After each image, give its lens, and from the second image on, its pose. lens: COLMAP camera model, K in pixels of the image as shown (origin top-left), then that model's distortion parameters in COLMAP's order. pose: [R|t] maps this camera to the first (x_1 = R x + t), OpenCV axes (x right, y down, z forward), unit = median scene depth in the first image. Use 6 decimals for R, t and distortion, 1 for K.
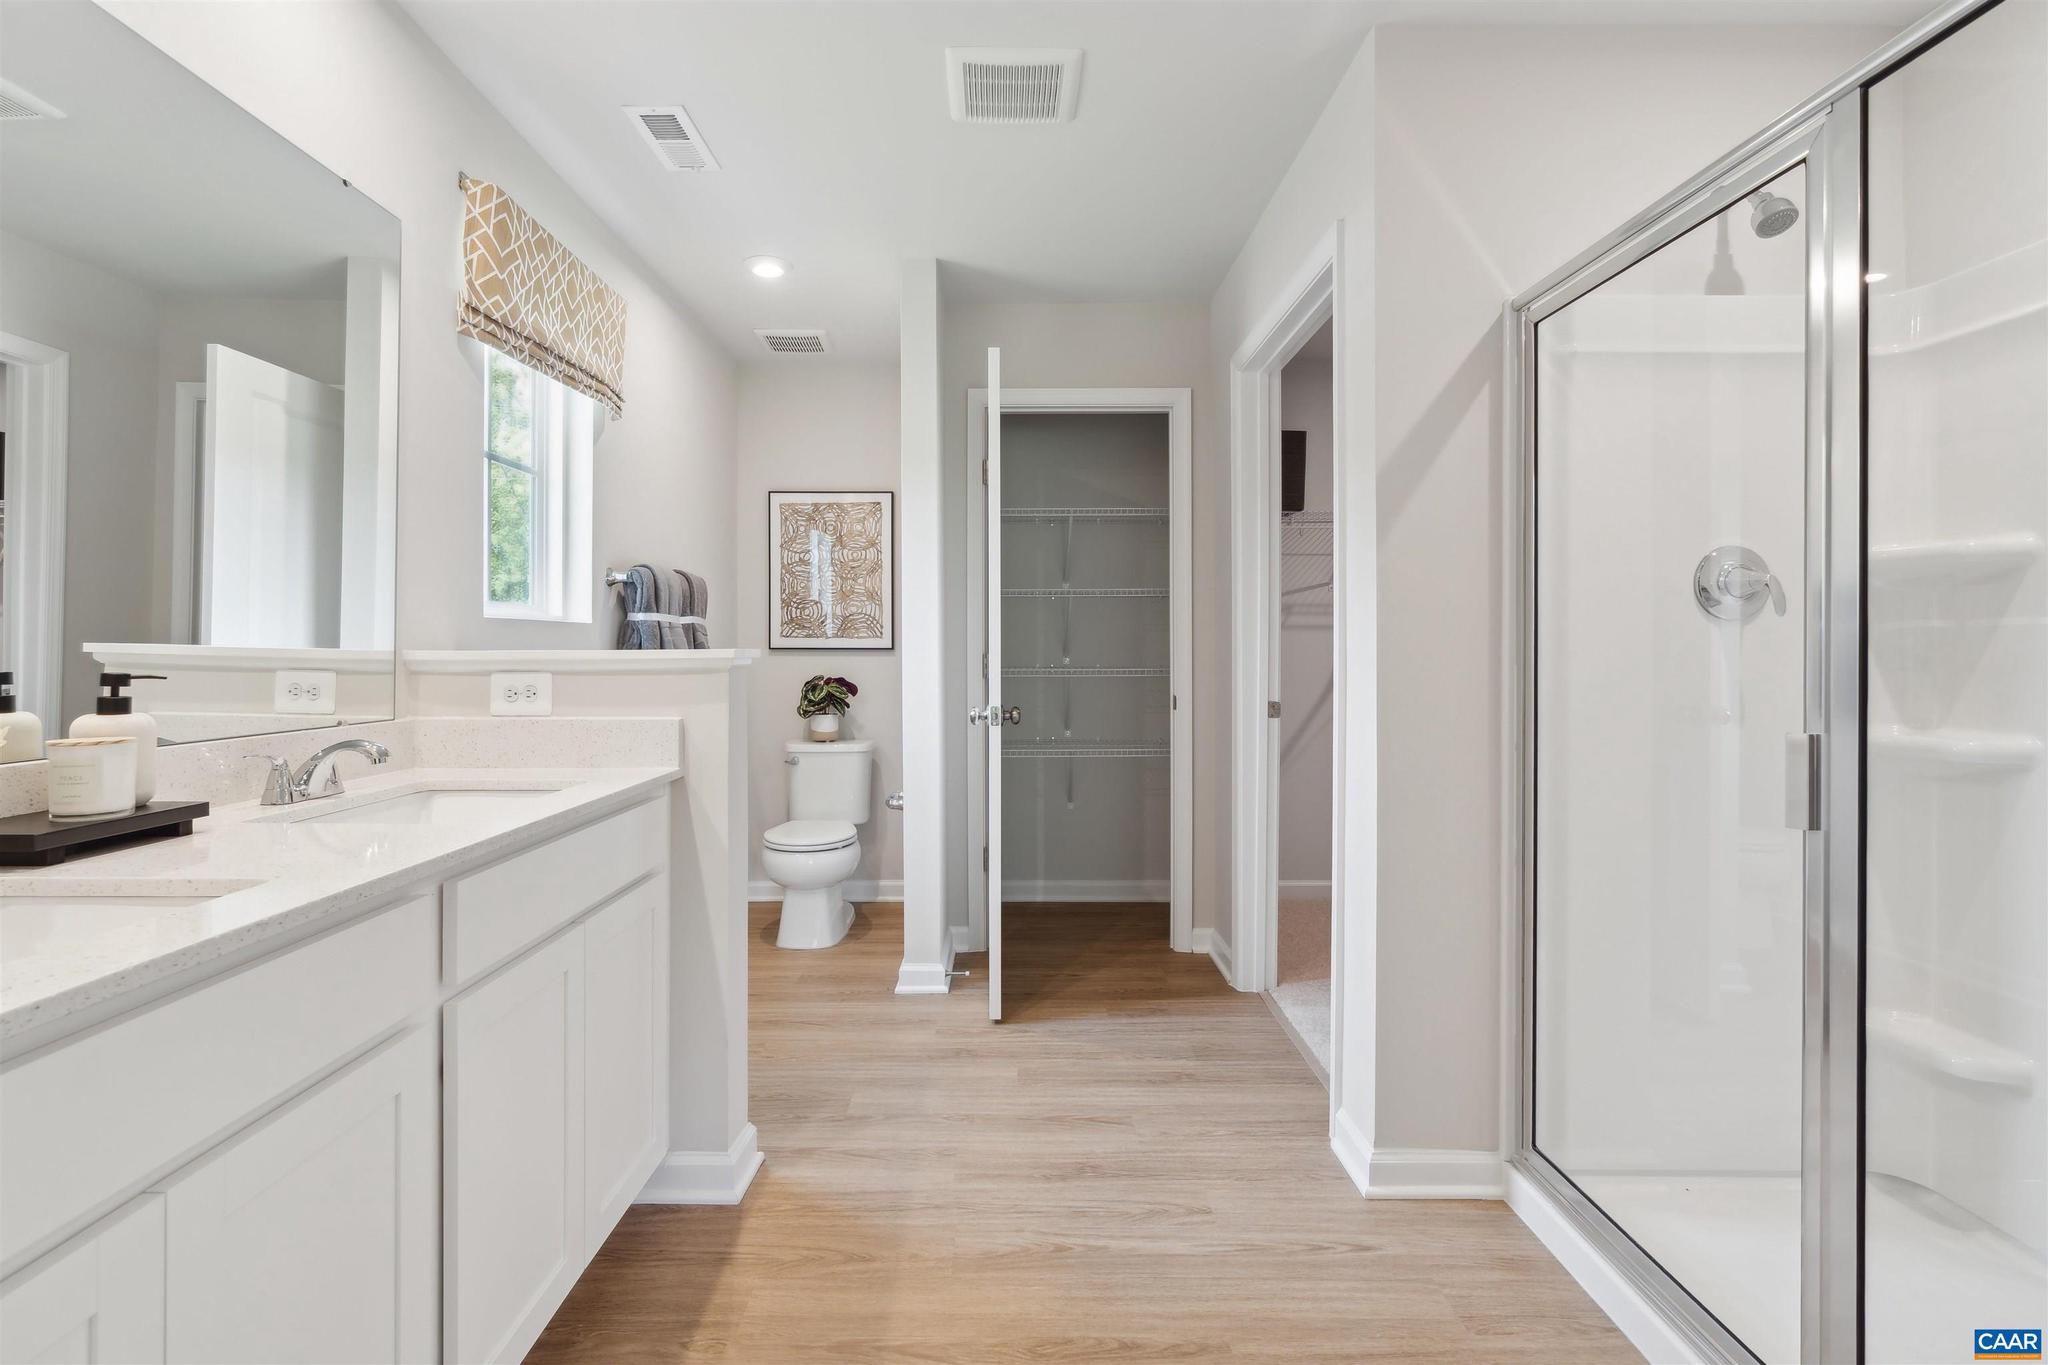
lens RADIAL K [[946.2, 0, 997.2], [0, 946.2, 649.7], [0, 0, 1]] dist [-0.002794, 0.000358]
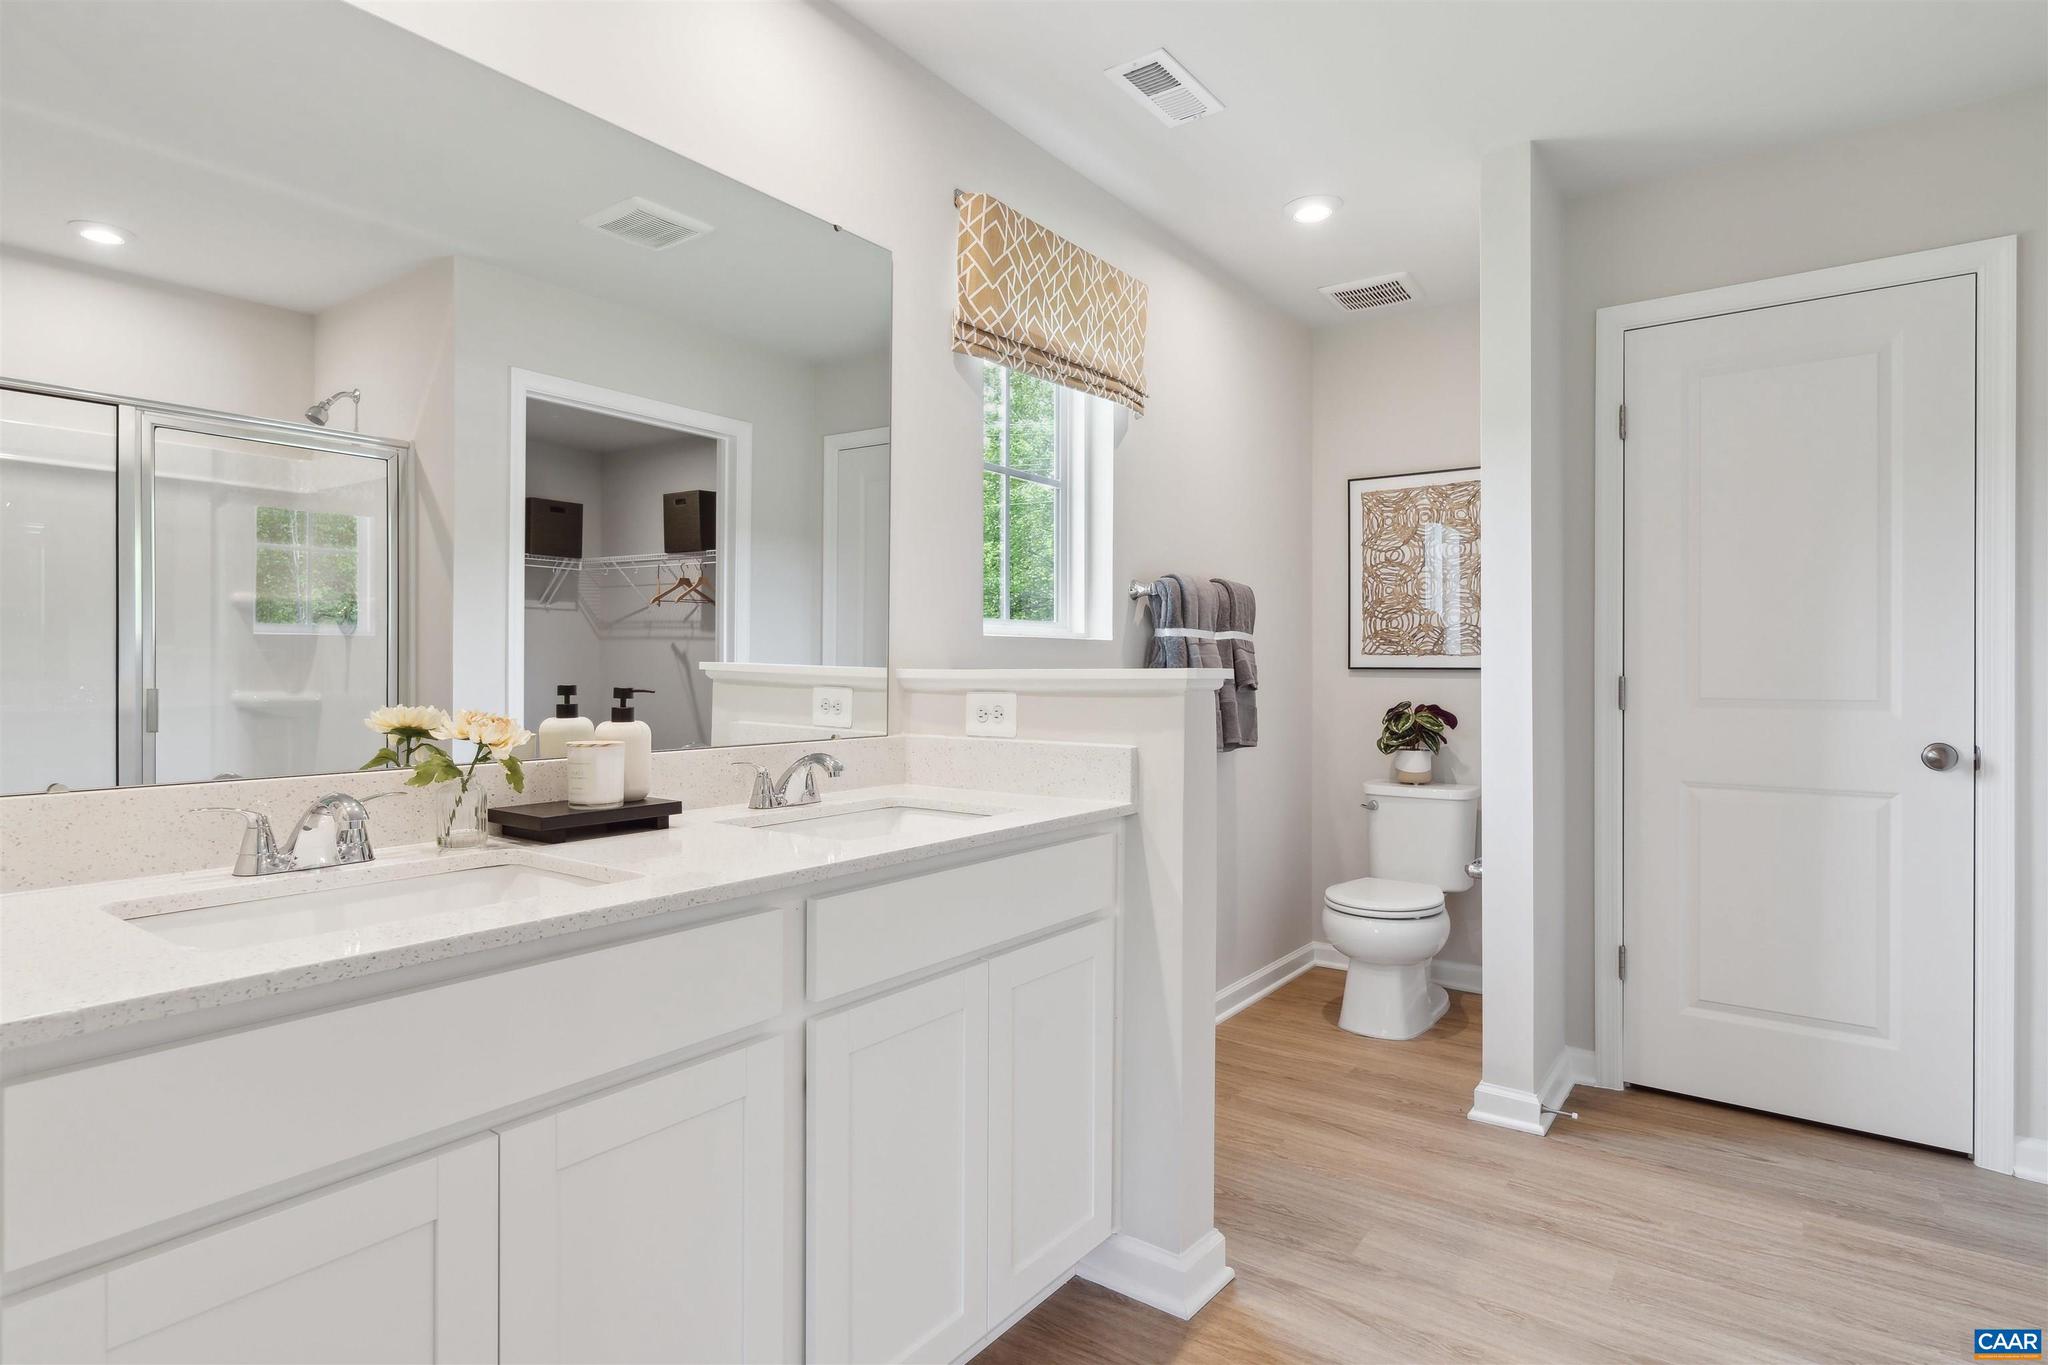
lens RADIAL K [[1073.3, 0, 1004.9], [0, 1073.3, 676.3], [0, 0, 1]] dist [-0.001144, 0.001654]
pose [[0.806285, 0.006267, -0.591494, 0.133965], [-0.002736, 0.999973, 0.006866, 0.000321], [0.591521, -0.003917, 0.806280, 0.104422]]
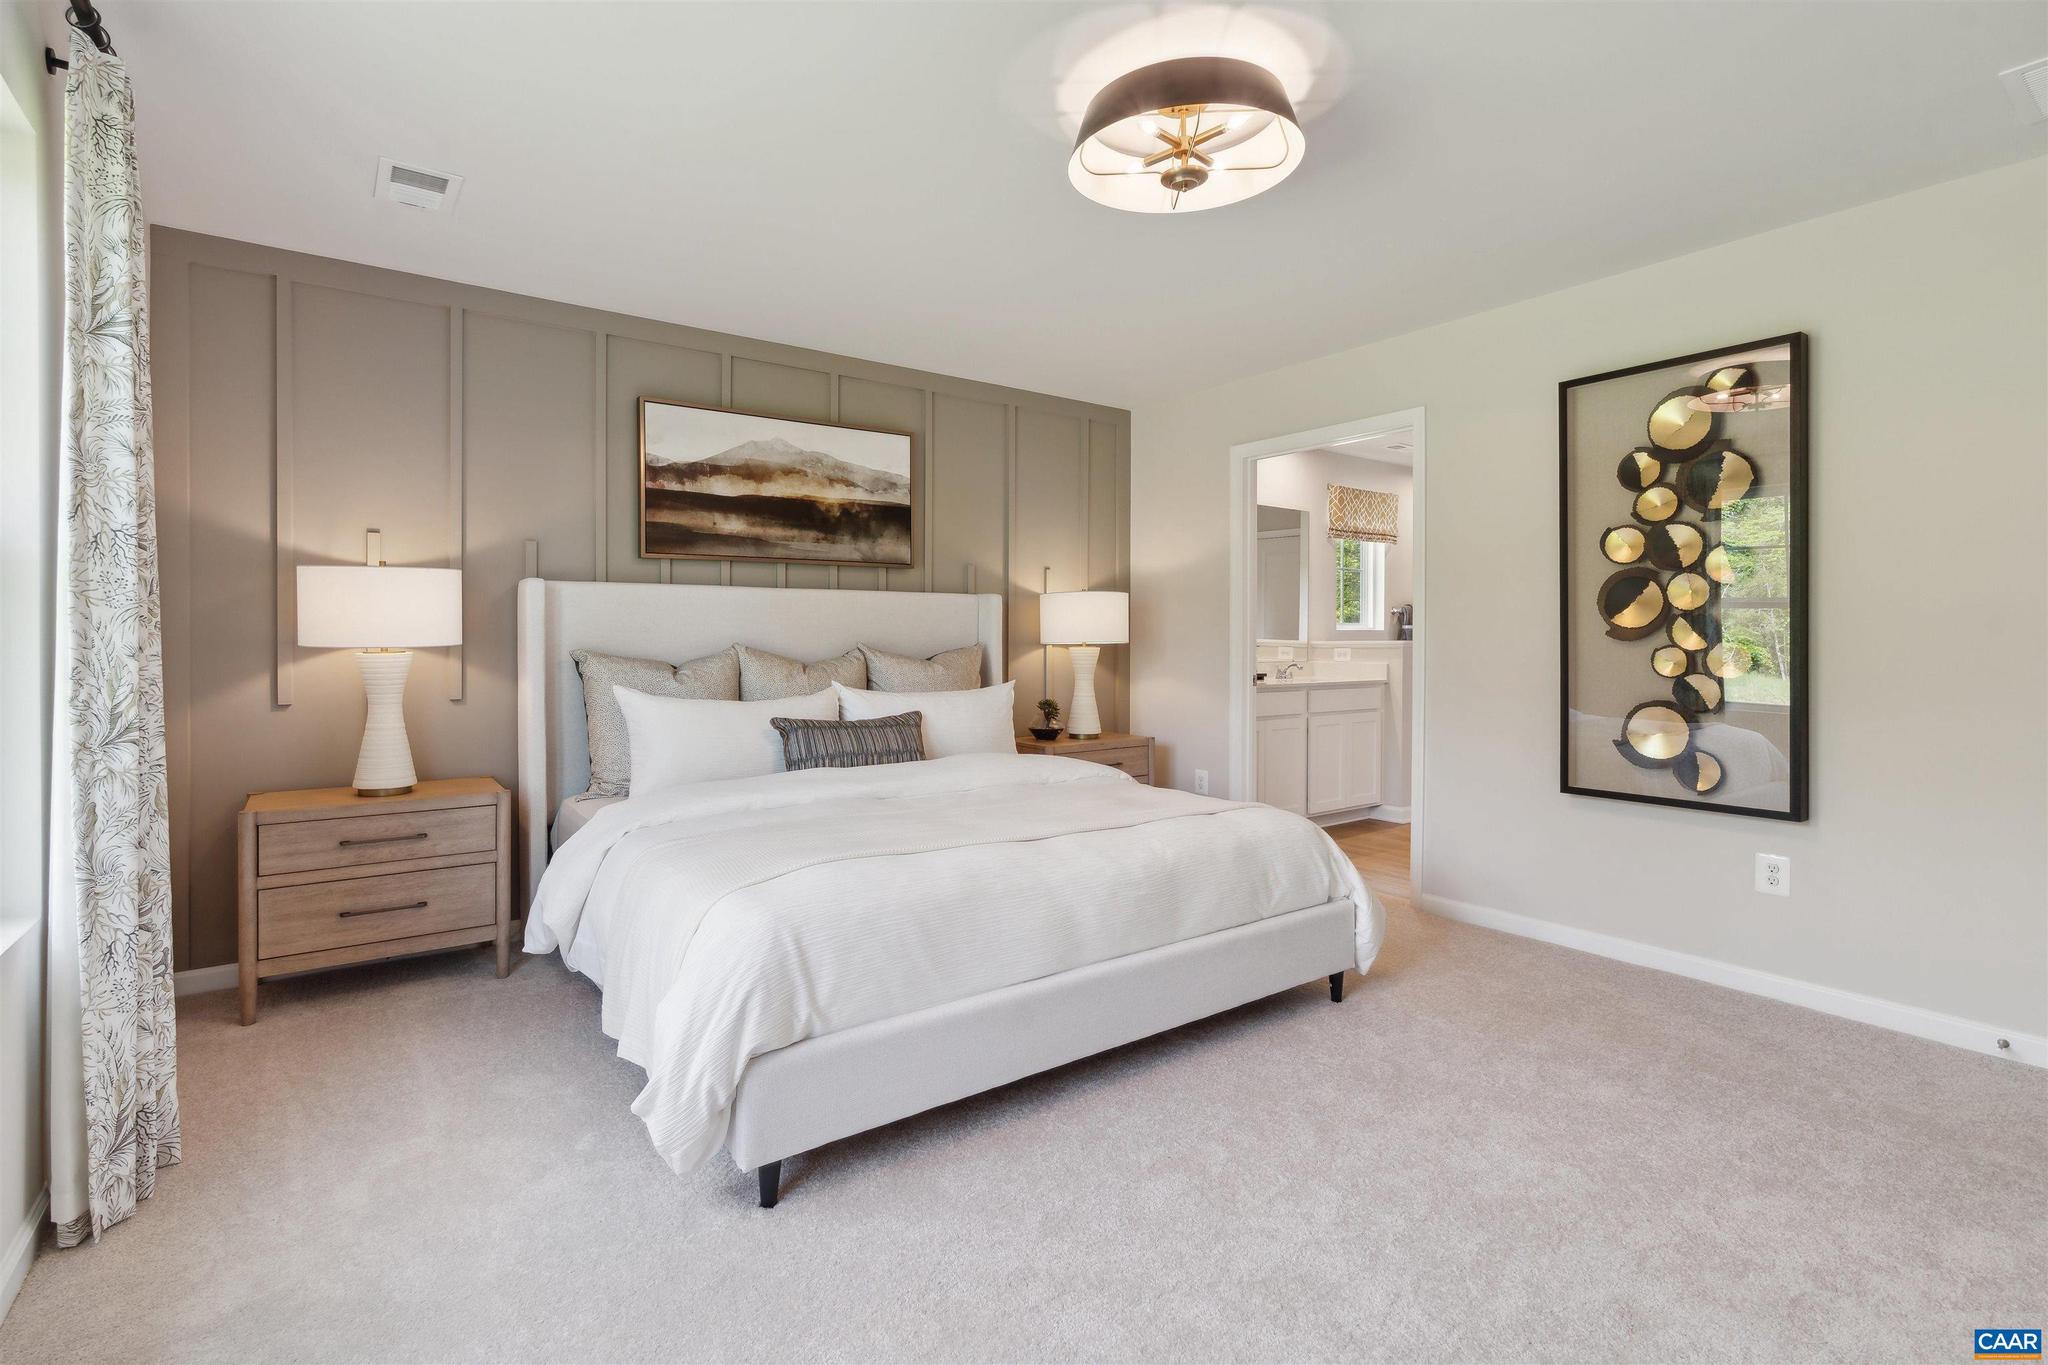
lens RADIAL K [[946.2, 0, 997.2], [0, 946.2, 649.7], [0, 0, 1]] dist [-0.002794, 0.000358]
pose [[0.592746, 0.010045, -0.805327, 1.175605], [-0.002837, 0.999942, 0.010385, 0.000290], [0.805385, -0.003871, 0.592740, -1.564099]]
